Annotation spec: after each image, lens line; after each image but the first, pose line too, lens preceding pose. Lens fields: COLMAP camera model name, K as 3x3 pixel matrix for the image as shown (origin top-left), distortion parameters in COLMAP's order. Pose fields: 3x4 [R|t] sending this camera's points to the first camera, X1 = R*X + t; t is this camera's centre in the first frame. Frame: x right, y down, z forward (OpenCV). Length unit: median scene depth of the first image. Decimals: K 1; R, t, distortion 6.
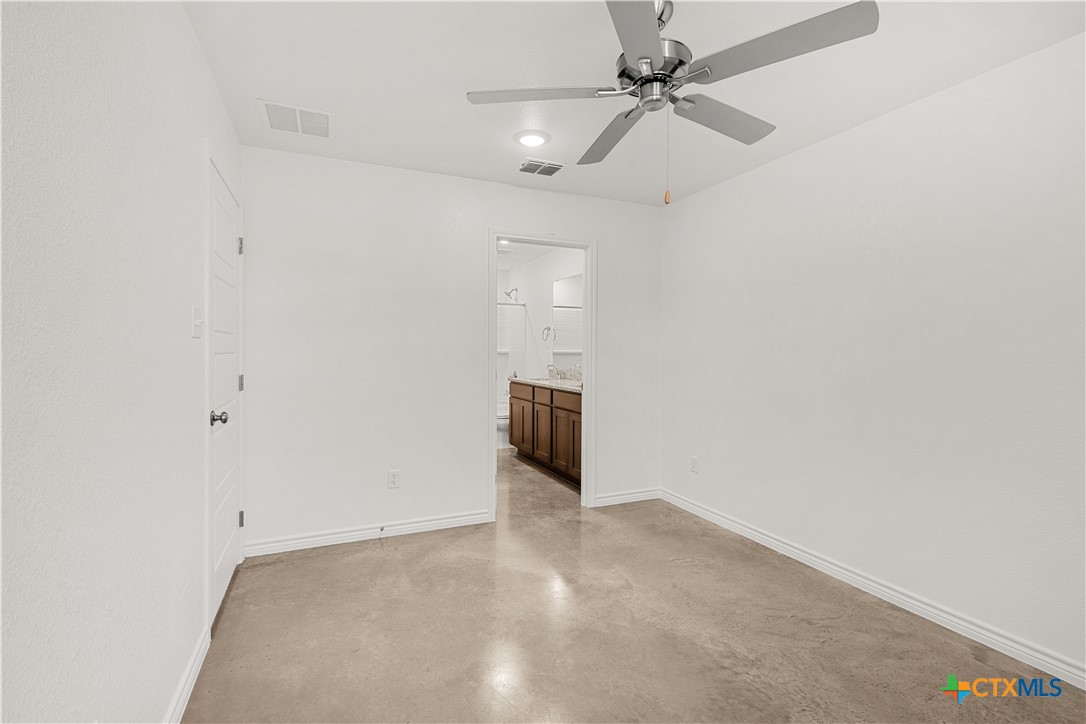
lens RADIAL K [[493.9, 0, 536.4], [0, 493.9, 356.4], [0, 0, 1]] dist [0.005337, -0.001352]
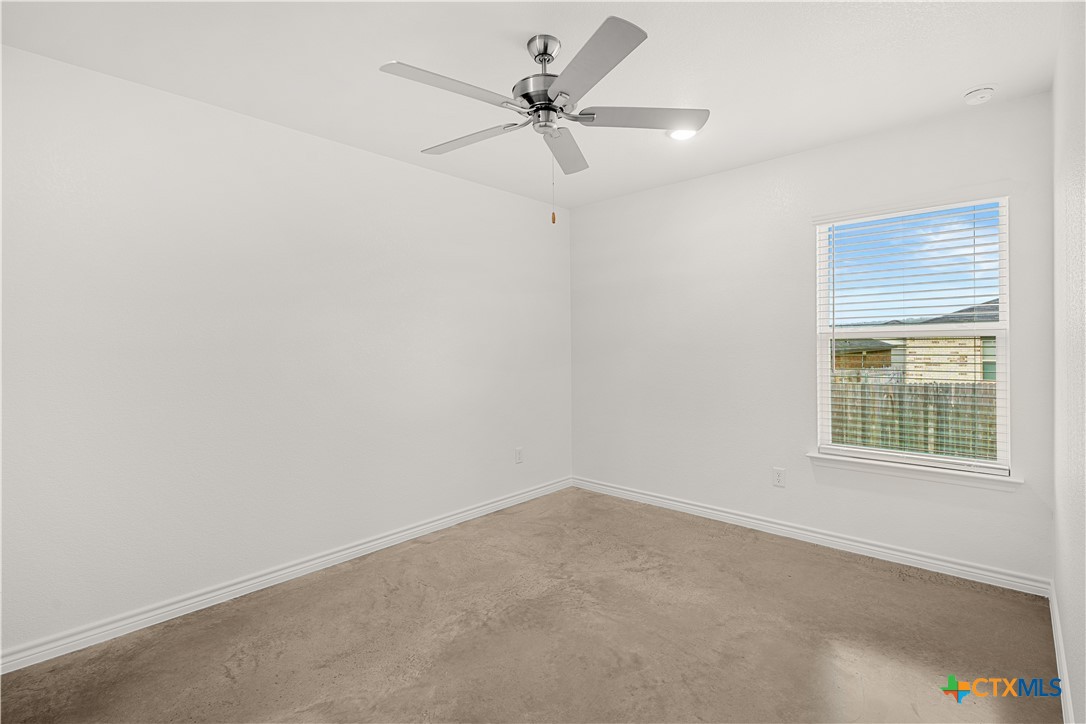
lens RADIAL K [[493.9, 0, 536.6], [0, 493.9, 360.6], [0, 0, 1]] dist [0.005337, -0.001352]
pose [[-0.408132, -0.035347, 0.912238, -0.589672], [0.008616, 0.999056, 0.042566, -0.049354], [-0.912882, 0.025232, -0.407443, 1.069729]]
